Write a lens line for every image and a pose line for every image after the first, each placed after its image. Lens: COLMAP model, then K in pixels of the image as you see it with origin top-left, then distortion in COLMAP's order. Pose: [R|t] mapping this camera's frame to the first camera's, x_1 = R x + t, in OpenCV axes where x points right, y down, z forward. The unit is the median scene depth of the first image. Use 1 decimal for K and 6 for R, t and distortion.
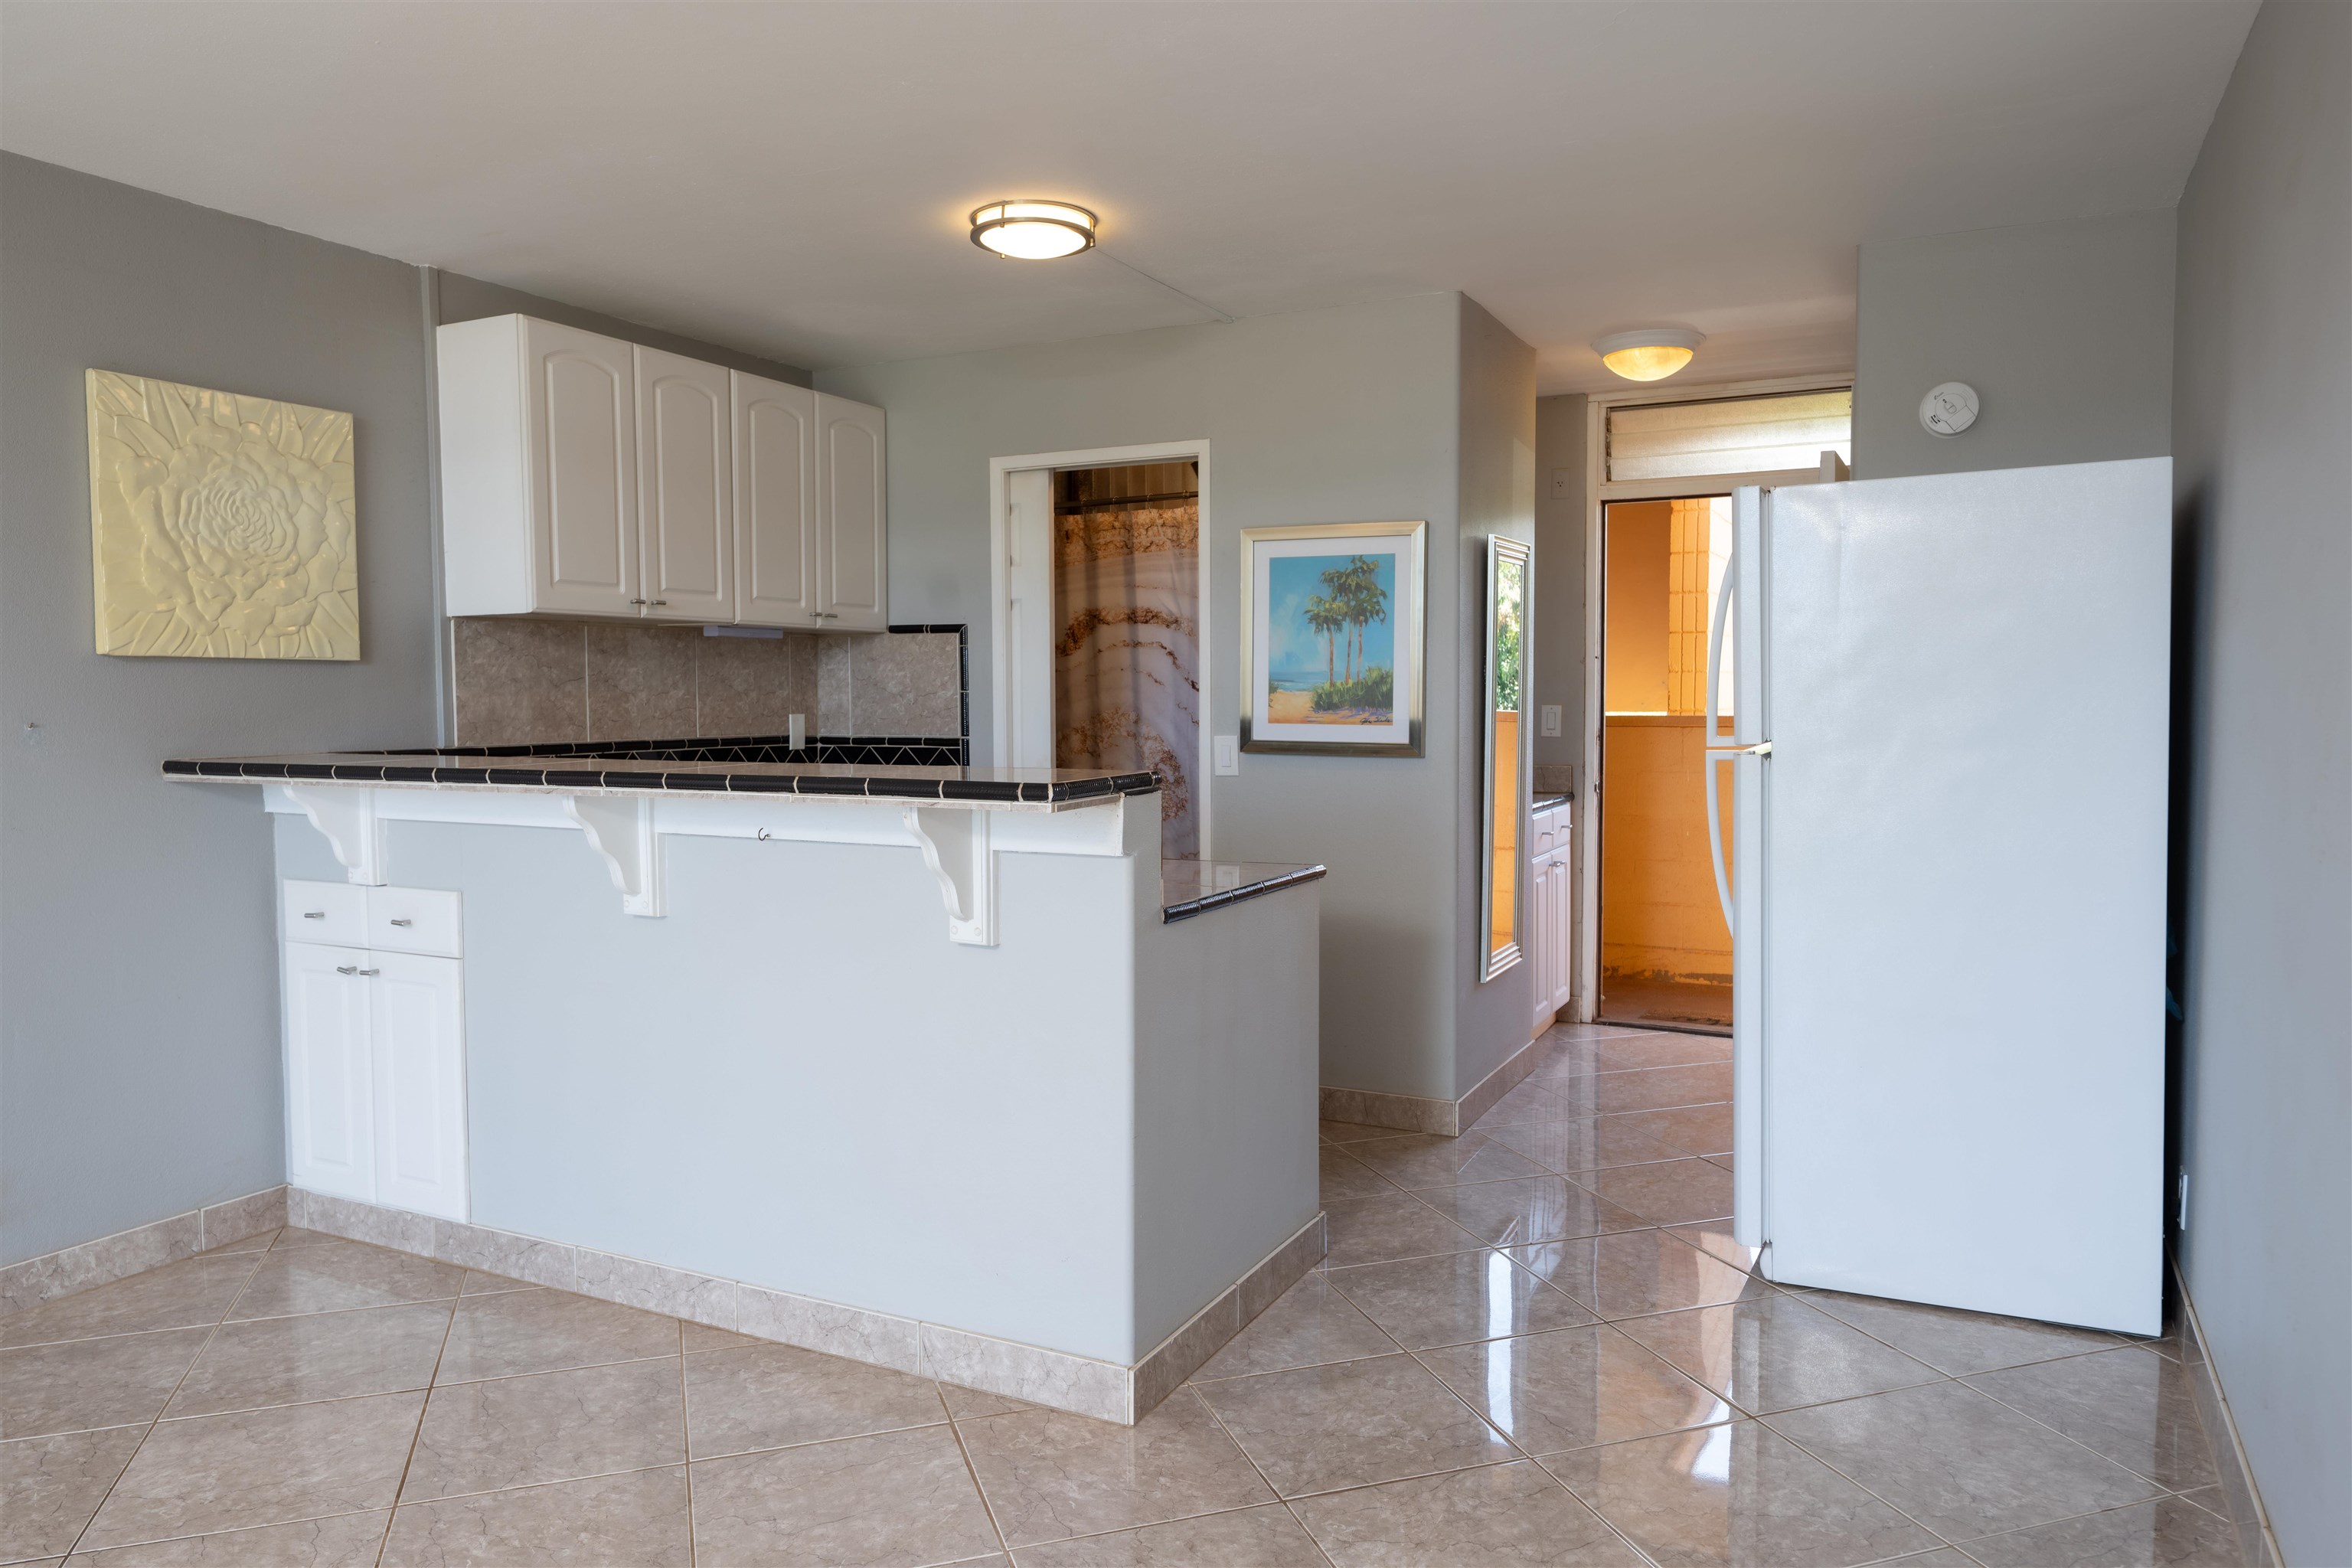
lens RADIAL K [[1349.6, 0, 1179.5], [0, 1349.6, 765.6], [0, 0, 1]] dist [-0.001685, 0.000062]
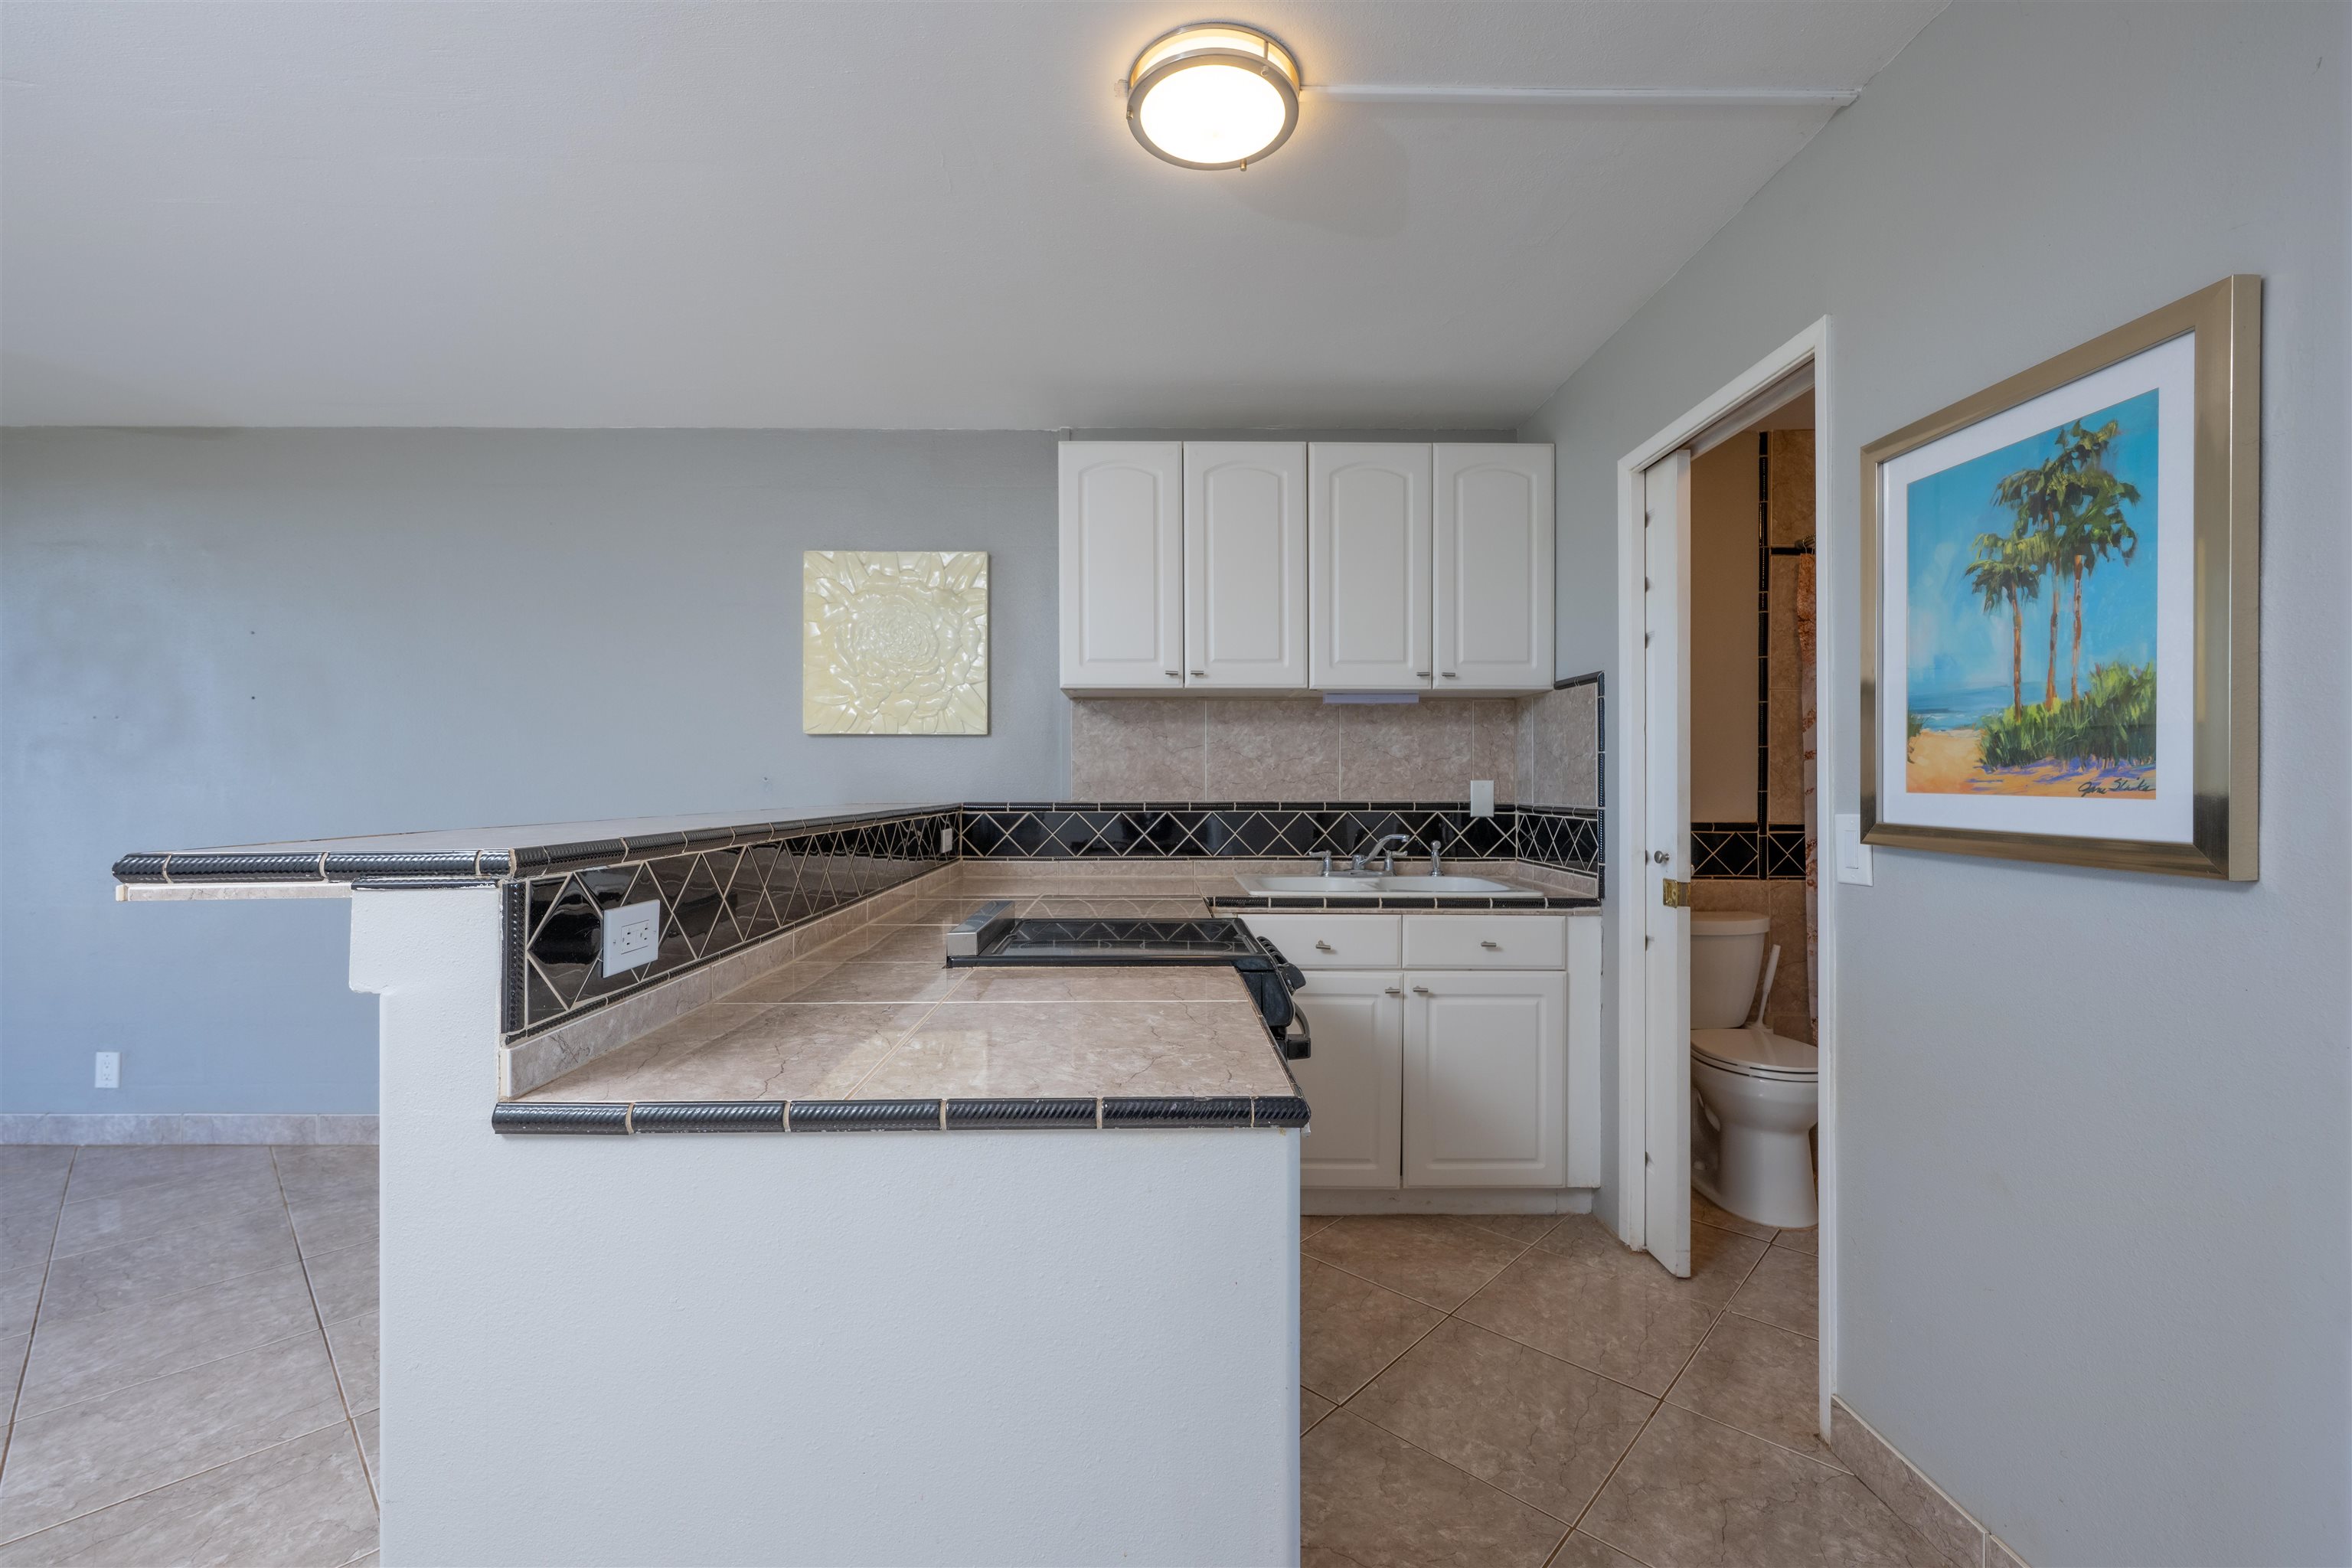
lens RADIAL K [[961.4, 0, 1180.1], [0, 961.4, 784.6], [0, 0, 1]] dist [0.002444, -0.000315]
pose [[0.507244, 0.005333, -0.861786, 0.259204], [-0.044926, 0.998785, -0.020263, -0.014662], [0.860631, 0.048994, 0.506867, 0.583738]]
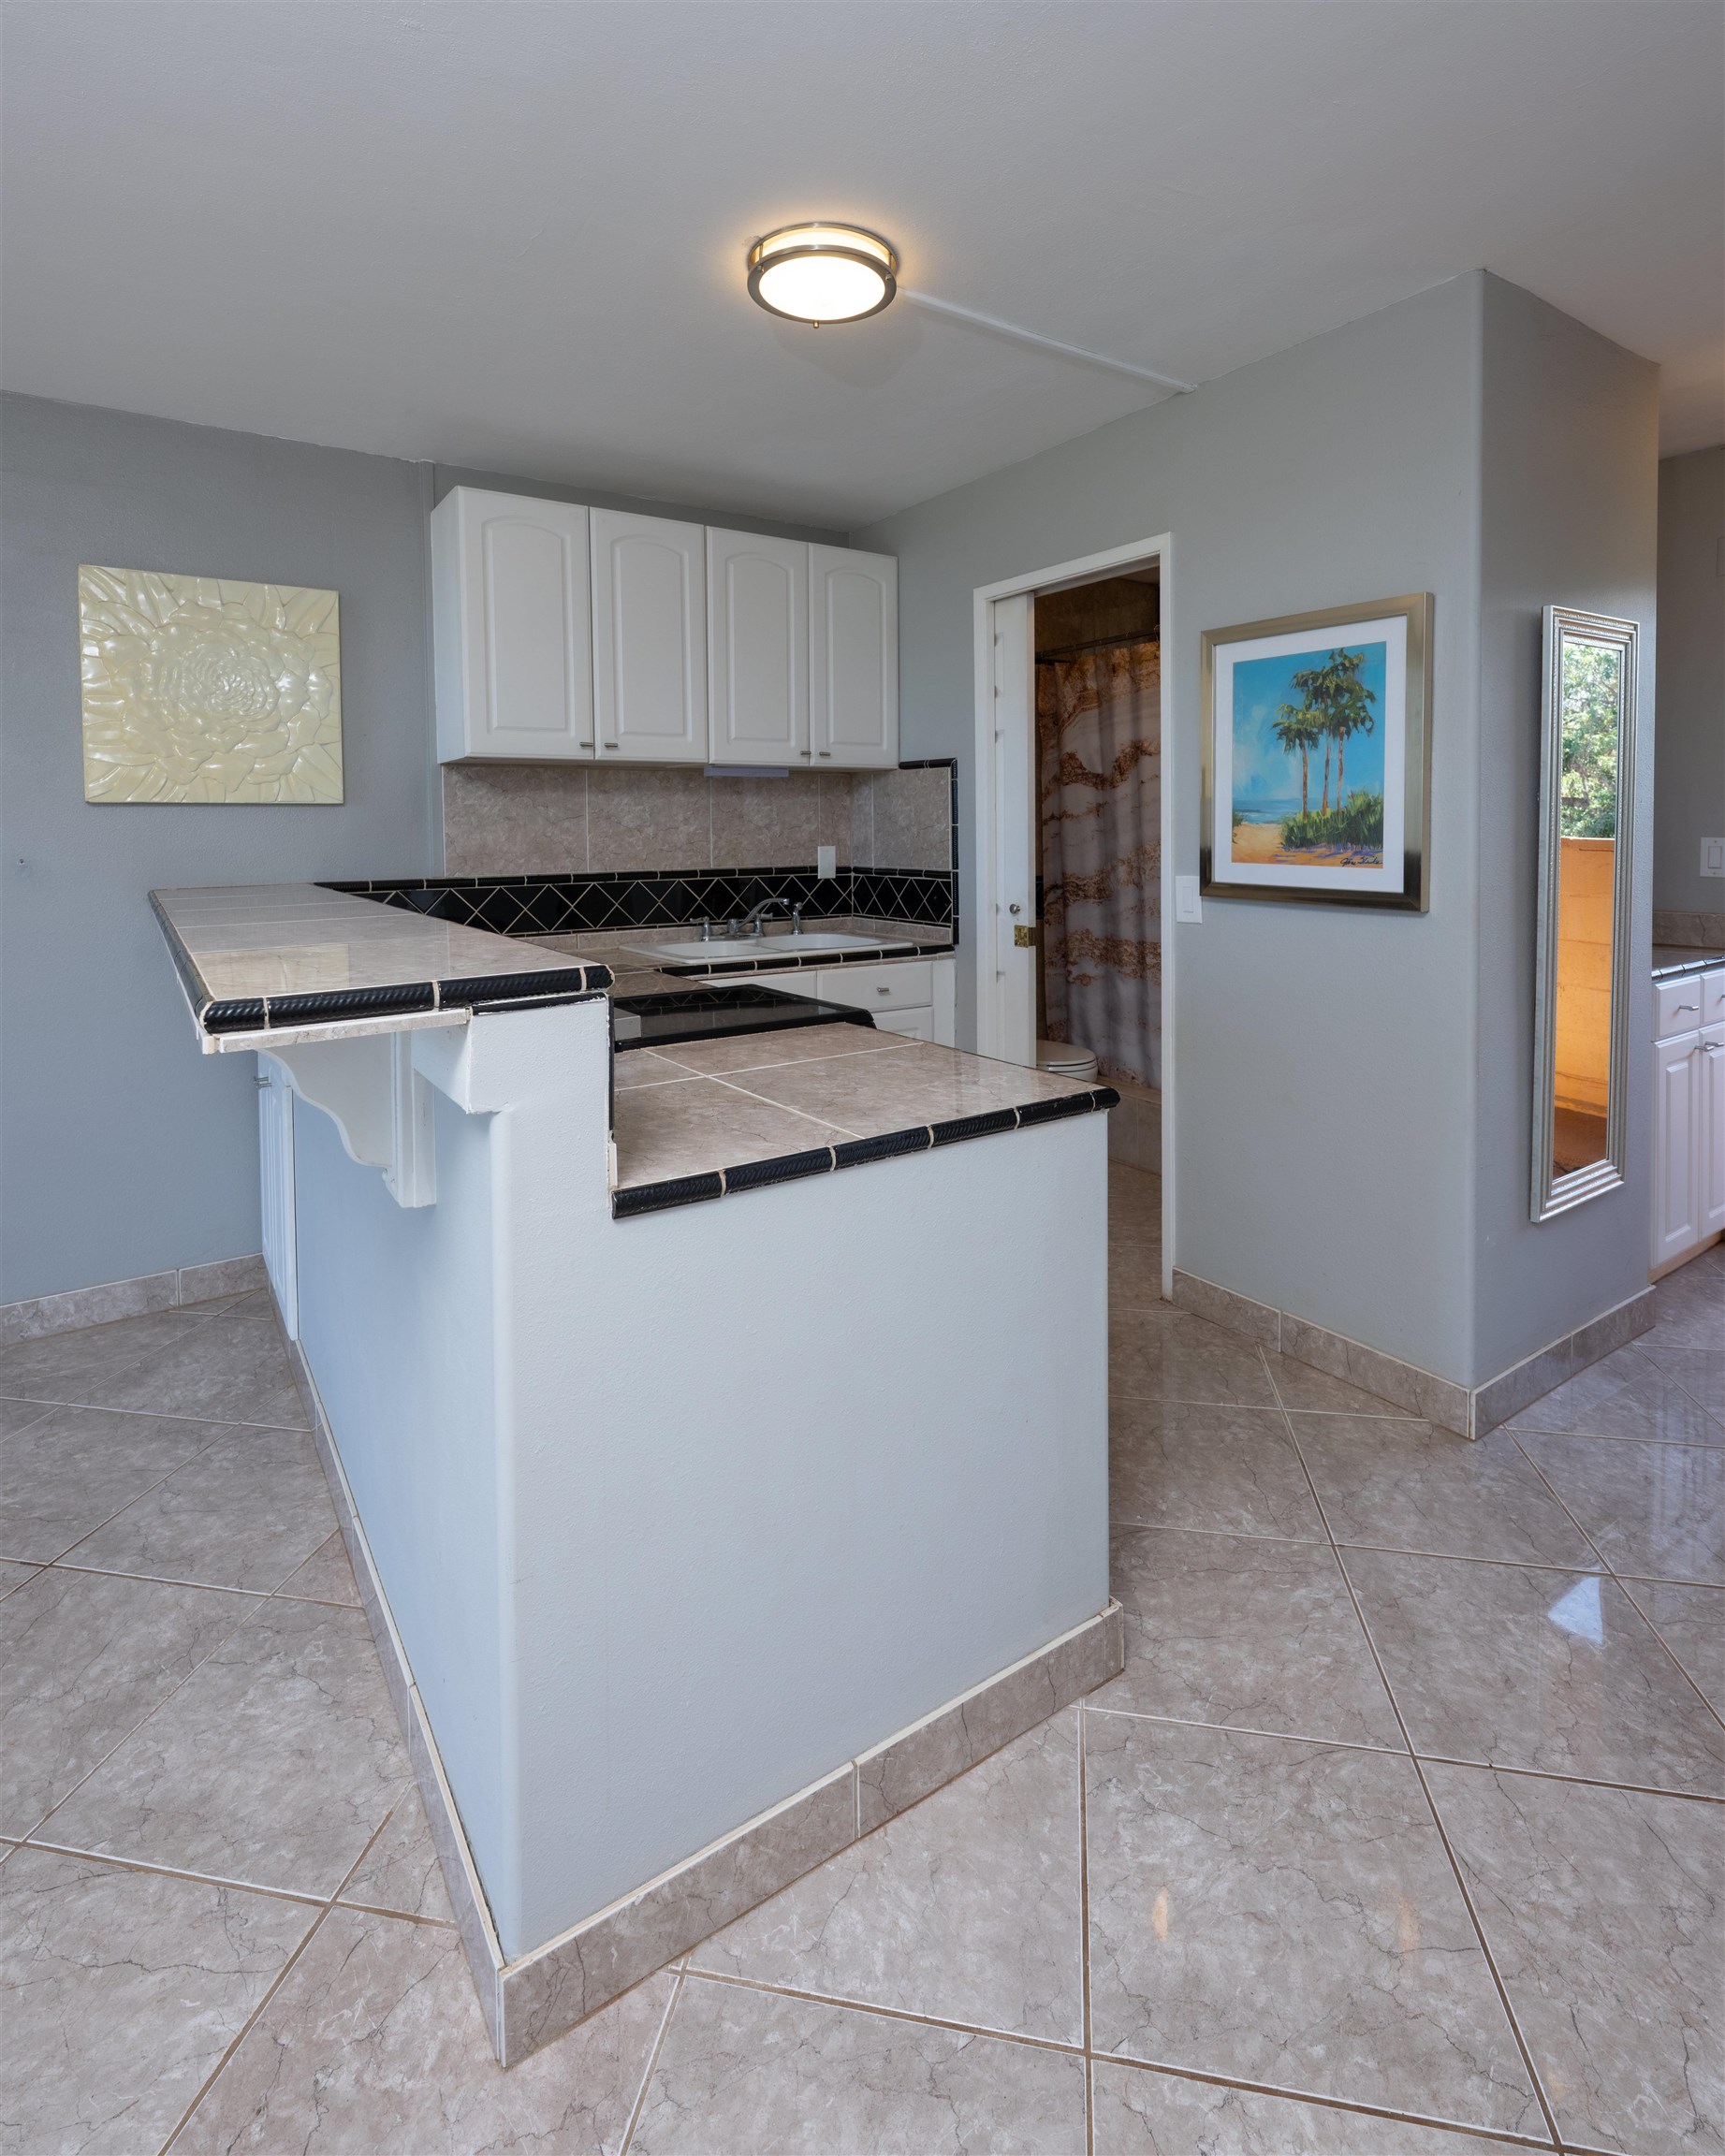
lens RADIAL K [[1025.0, 0, 880.3], [0, 1025.0, 860.2], [0, 0, 1]] dist [-0.000382, 0.000402]
pose [[0.888456, 0.009569, -0.458862, 0.169764], [-0.017147, 0.999777, -0.012352, -0.022327], [0.458641, 0.018842, 0.888422, 0.357187]]
